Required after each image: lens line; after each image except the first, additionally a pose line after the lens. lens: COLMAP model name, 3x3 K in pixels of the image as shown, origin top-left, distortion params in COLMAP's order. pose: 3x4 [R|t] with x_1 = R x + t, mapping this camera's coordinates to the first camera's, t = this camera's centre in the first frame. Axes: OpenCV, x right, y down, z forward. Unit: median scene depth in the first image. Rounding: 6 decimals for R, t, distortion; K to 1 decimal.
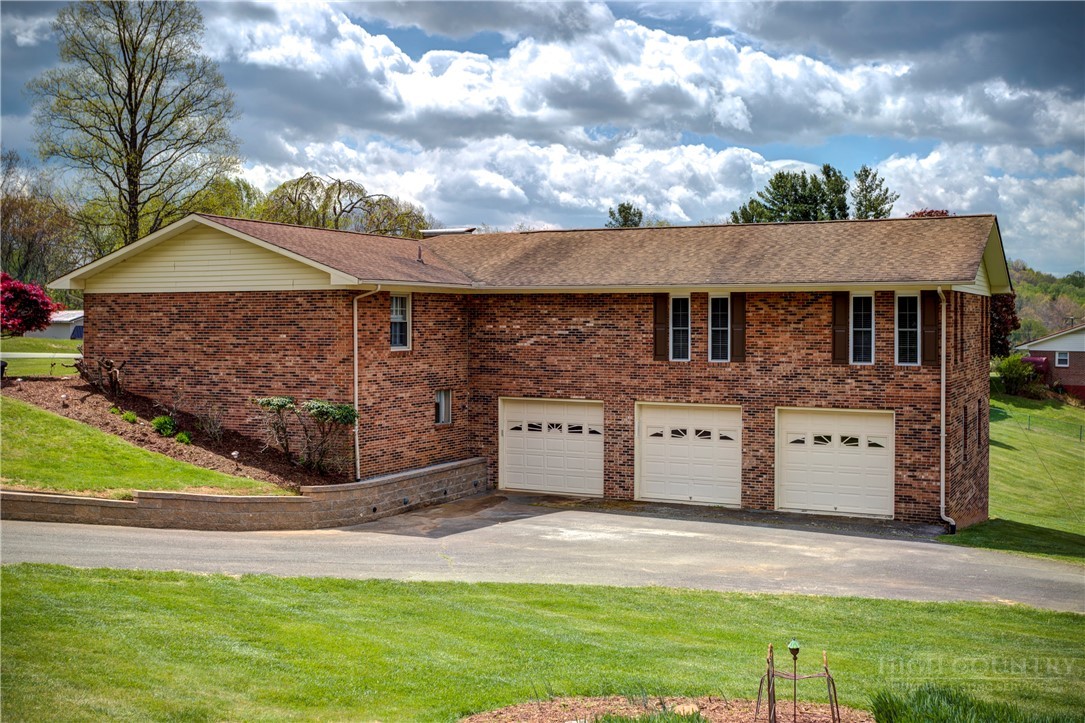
lens RADIAL K [[1159.3, 0, 547.8], [0, 1159.3, 314.9], [0, 0, 1]] dist [0.010208, 0.000000]
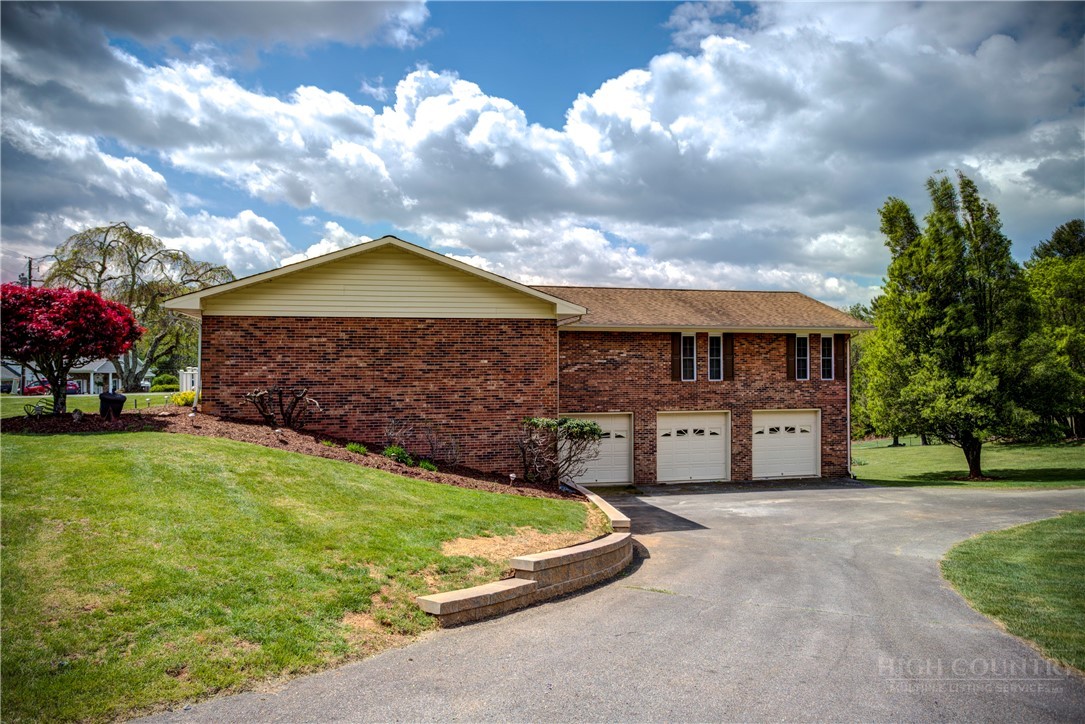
lens RADIAL K [[699.9, 0, 545.8], [0, 699.9, 362.2], [0, 0, 1]] dist [-0.004302, 0.000318]
pose [[0.784196, 0.001664, 0.620510, -0.559237], [0.001104, 0.999991, -0.004078, 0.020657], [-0.620512, 0.003883, 0.784188, 0.450706]]
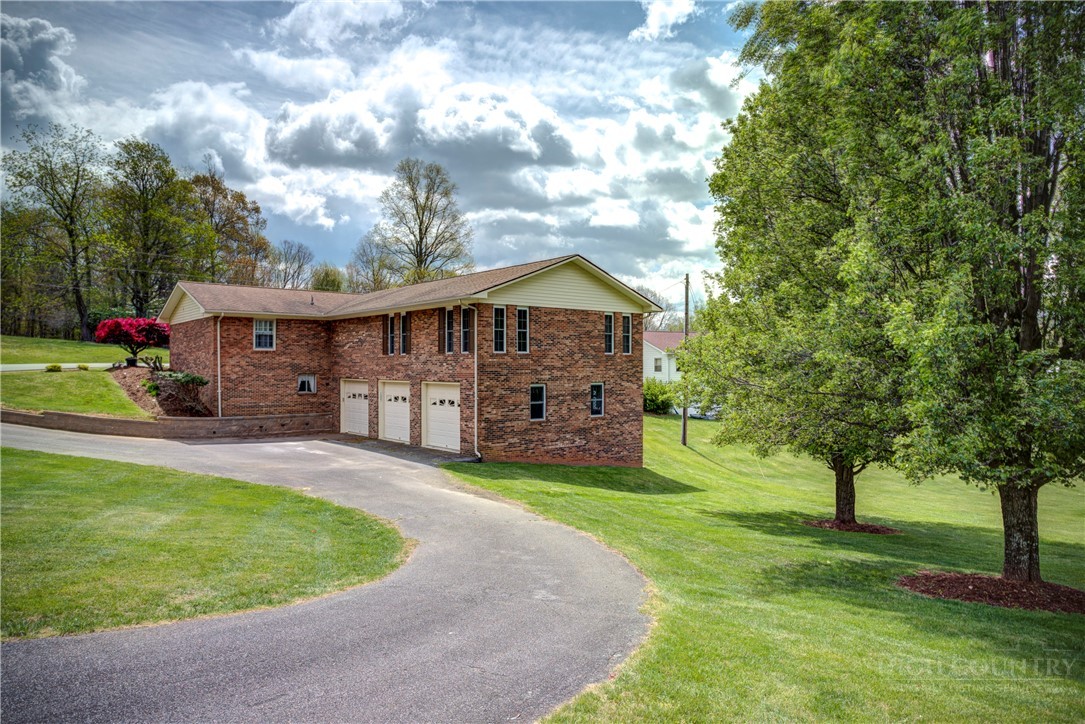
lens RADIAL K [[699.9, 0, 539.5], [0, 699.9, 367.8], [0, 0, 1]] dist [-0.004302, 0.000318]
pose [[0.908853, 0.000821, -0.417117, 0.734695], [0.001783, 0.999981, 0.005853, 0.053874], [0.417114, -0.006063, 0.908834, 0.185816]]
